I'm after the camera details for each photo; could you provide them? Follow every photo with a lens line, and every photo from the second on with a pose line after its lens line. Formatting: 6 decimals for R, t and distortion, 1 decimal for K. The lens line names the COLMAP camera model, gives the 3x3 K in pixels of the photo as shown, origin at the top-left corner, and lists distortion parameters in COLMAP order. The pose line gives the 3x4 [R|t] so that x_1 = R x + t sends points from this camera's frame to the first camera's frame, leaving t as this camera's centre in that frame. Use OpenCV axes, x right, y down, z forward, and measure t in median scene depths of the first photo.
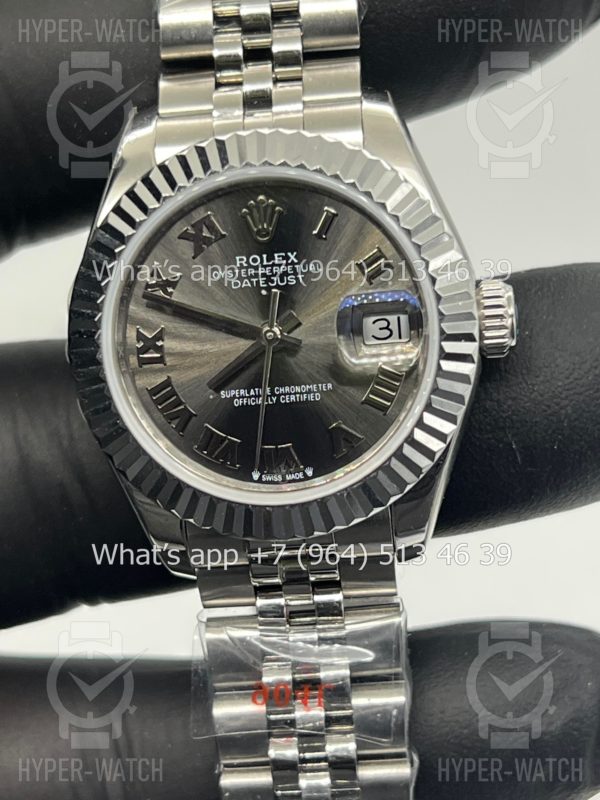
lens RADIAL K [[1843.6, 0, 300.0], [0, 1843.6, 400.0], [0, 0, 1]] dist [0.166943, -0.614140]
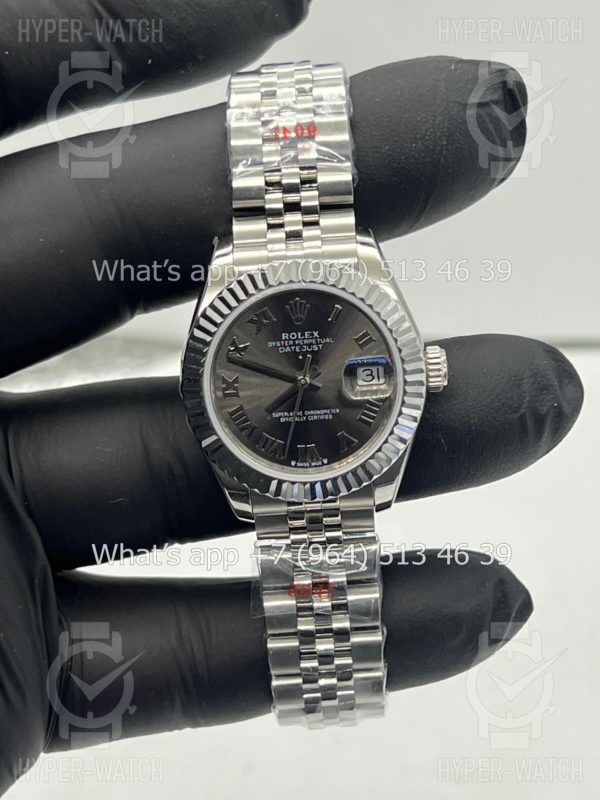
lens RADIAL K [[1770.5, 0, 300.7], [0, 1770.5, 381.2], [0, 0, 1]] dist [0.095226, -0.465438]
pose [[0.999167, 0.000428, 0.040815, -0.083340], [-0.002191, 0.999066, 0.043162, -0.103661], [-0.040758, -0.043215, 0.998234, -0.609944]]
